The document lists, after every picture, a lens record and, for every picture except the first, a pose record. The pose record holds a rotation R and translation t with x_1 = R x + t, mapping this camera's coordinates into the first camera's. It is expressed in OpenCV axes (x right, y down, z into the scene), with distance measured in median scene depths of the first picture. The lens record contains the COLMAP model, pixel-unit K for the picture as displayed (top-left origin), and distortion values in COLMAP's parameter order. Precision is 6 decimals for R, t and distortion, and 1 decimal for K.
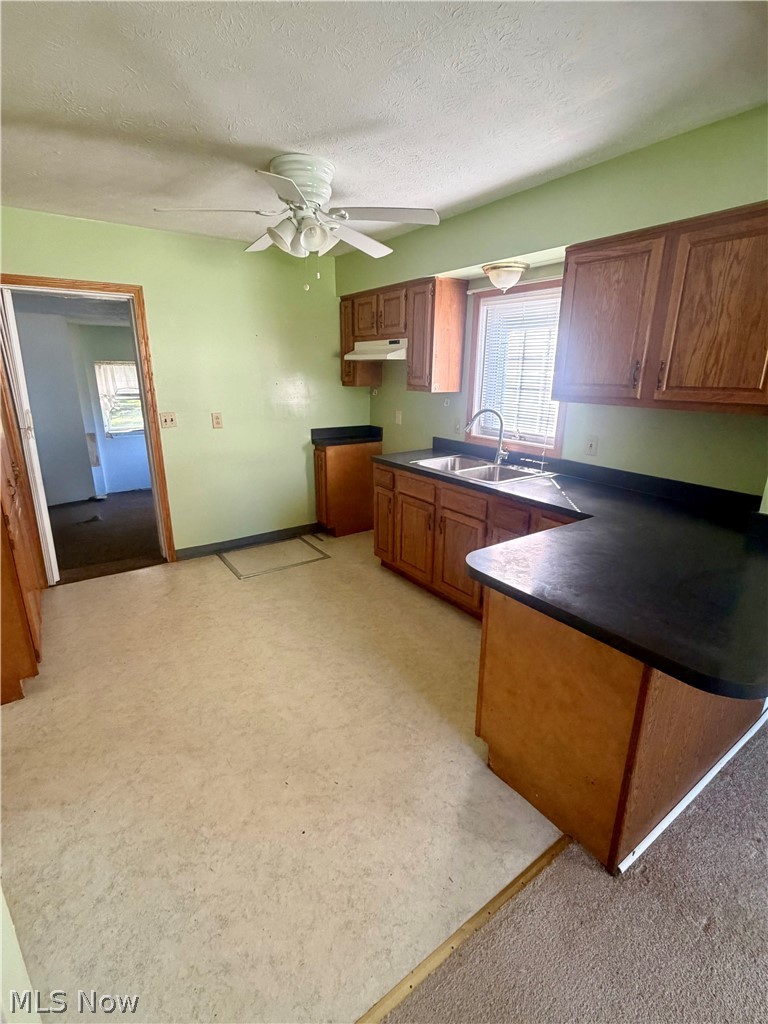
lens RADIAL K [[480.8, 0, 388.1], [0, 480.8, 513.7], [0, 0, 1]] dist [0.001364, 0.000153]
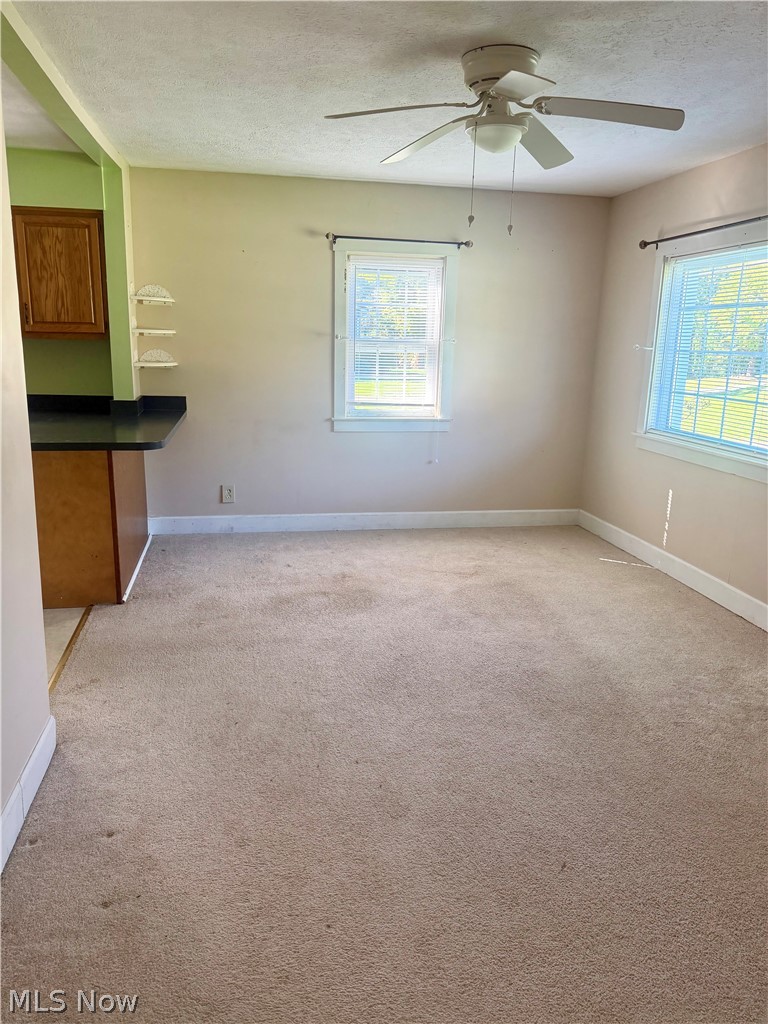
lens RADIAL K [[729.1, 0, 385.8], [0, 729.1, 509.2], [0, 0, 1]] dist [0.003922, -0.002614]
pose [[0.421362, -0.216960, 0.880558, -1.290546], [0.246458, 0.961814, 0.119047, 0.341330], [-0.872762, 0.166859, 0.458743, -1.015070]]
